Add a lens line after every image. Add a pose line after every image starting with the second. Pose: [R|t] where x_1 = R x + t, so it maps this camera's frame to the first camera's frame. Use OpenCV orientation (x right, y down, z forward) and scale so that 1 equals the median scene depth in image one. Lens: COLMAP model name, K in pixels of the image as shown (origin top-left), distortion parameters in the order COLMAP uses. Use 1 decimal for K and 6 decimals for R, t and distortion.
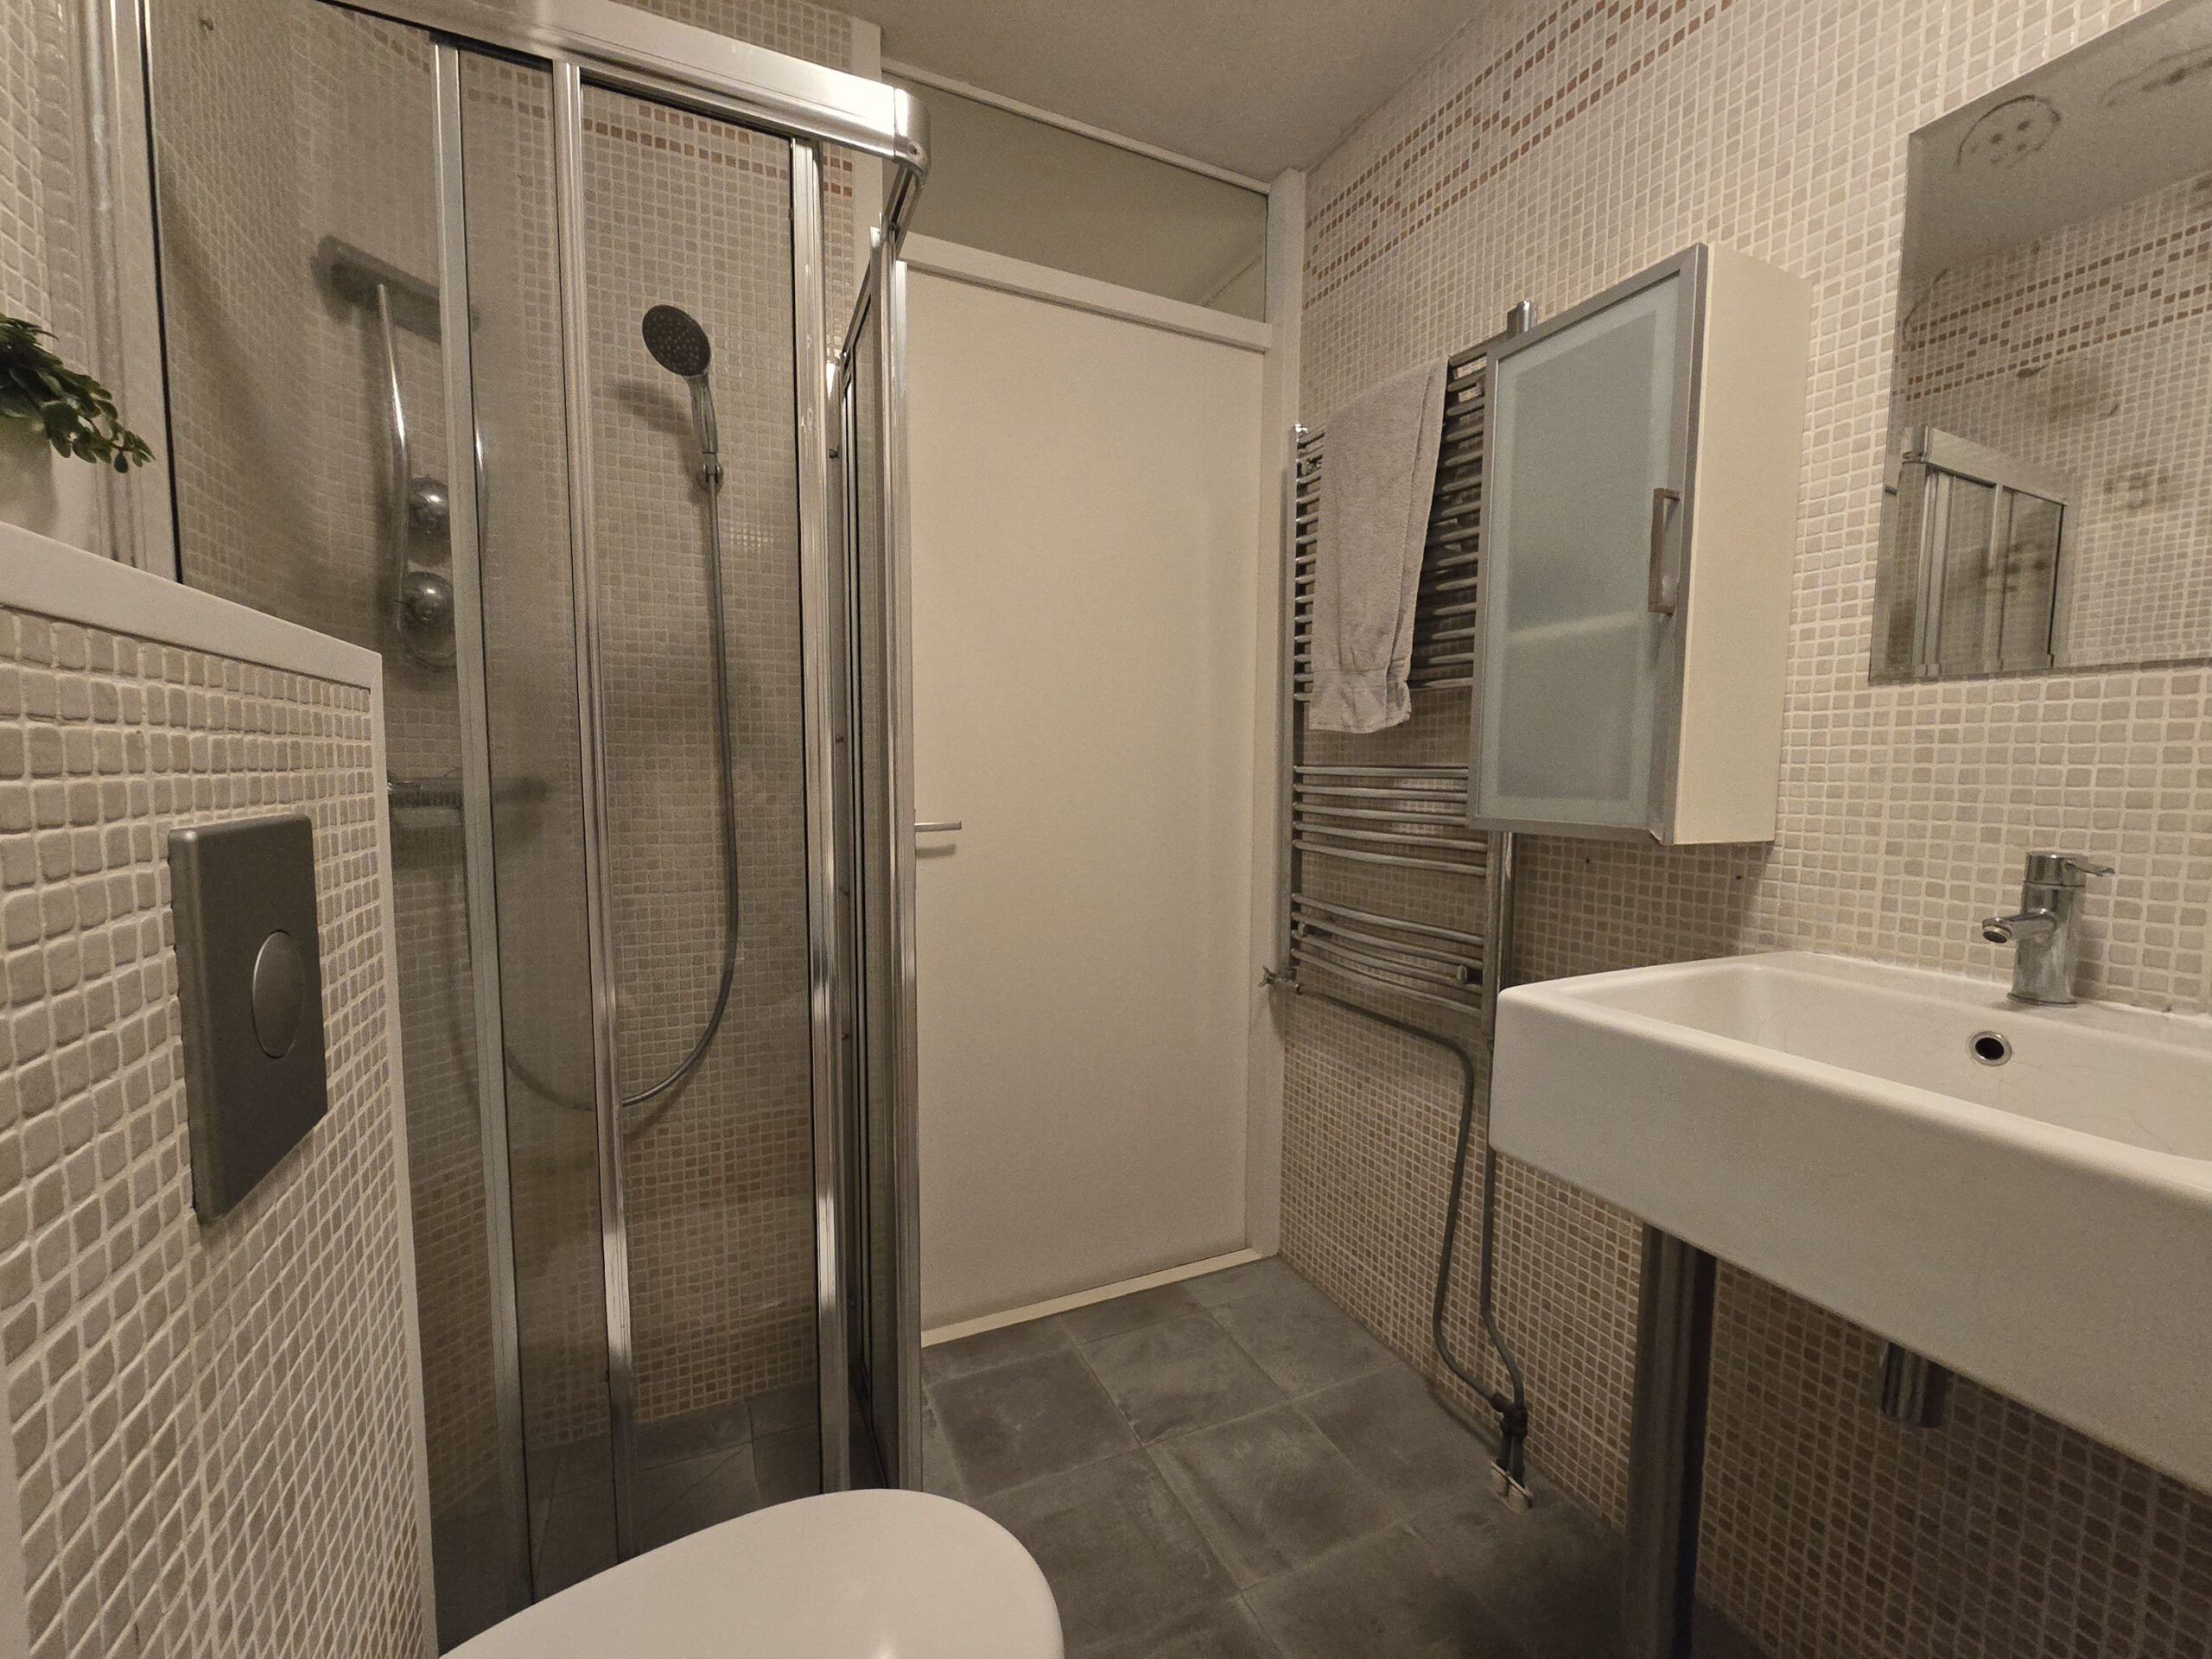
lens RADIAL K [[909.5, 0, 1098.7], [0, 909.5, 838.9], [0, 0, 1]] dist [-0.004521, -0.000177]
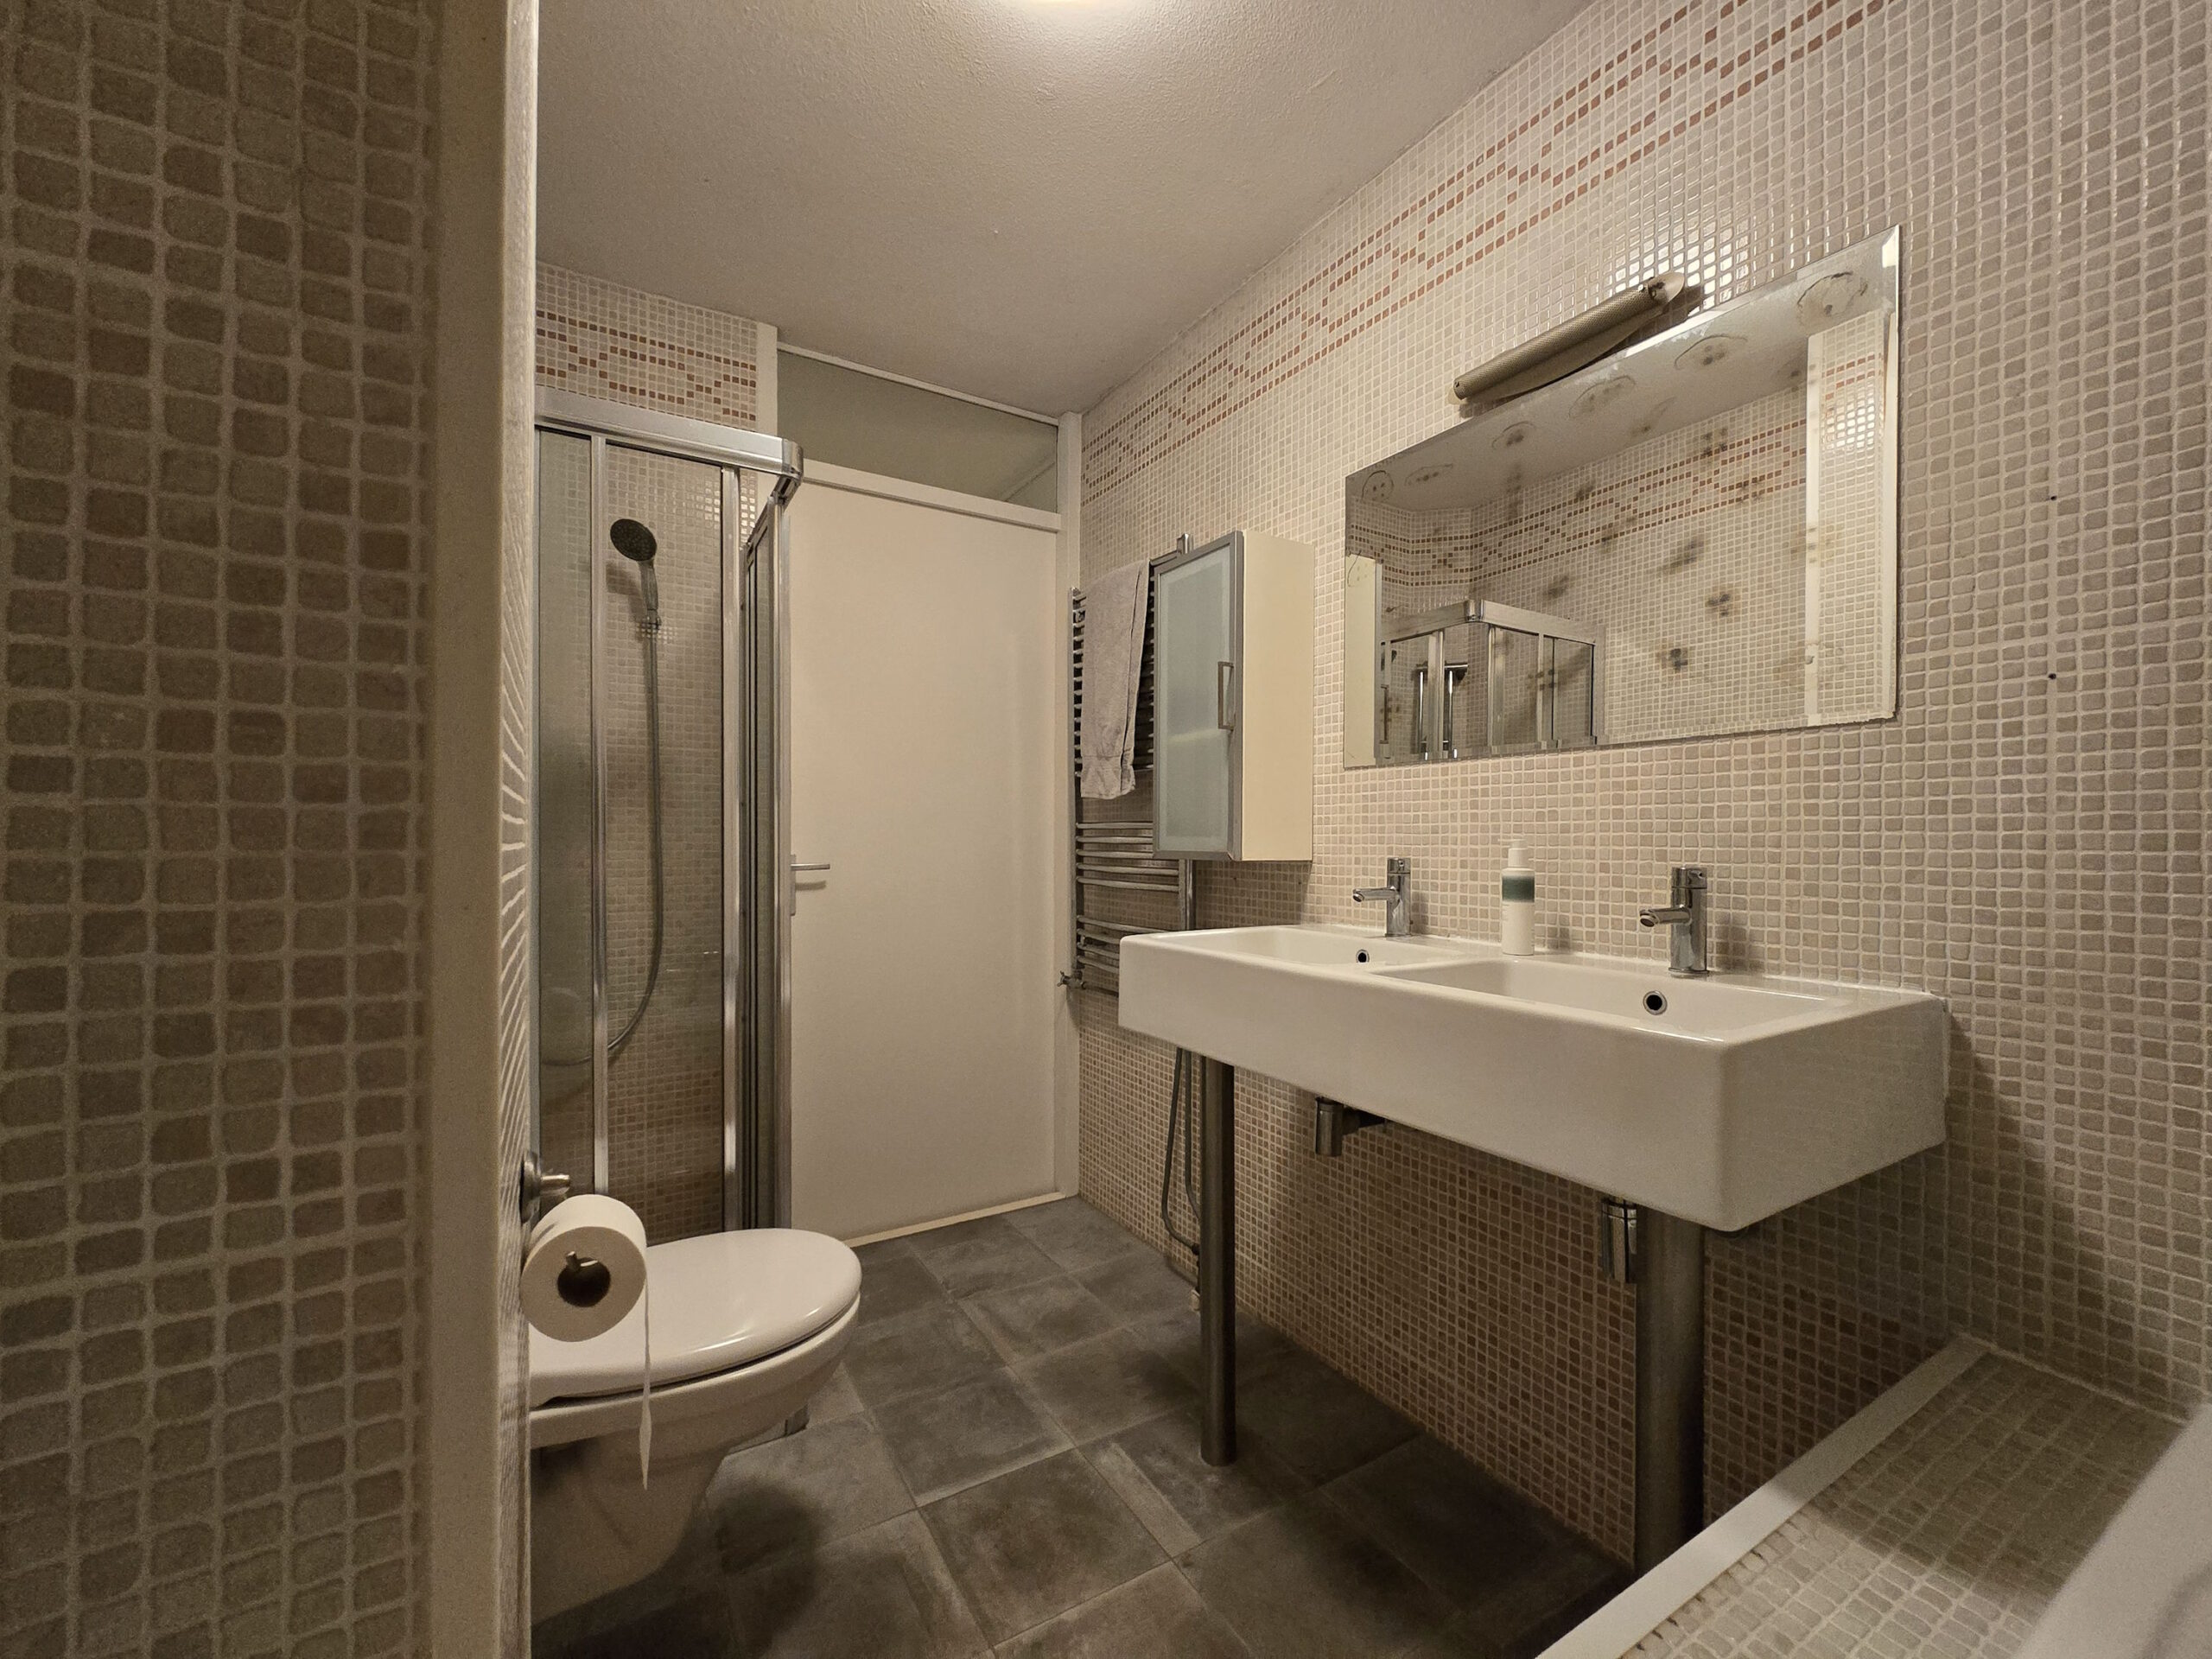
lens RADIAL K [[909.0, 0, 1106.6], [0, 909.0, 838.6], [0, 0, 1]] dist [-0.006821, -0.000423]
pose [[0.993226, -0.005172, 0.116086, 0.121393], [0.014590, 0.996653, -0.080435, 0.069048], [-0.115281, 0.081584, 0.989977, -0.476935]]
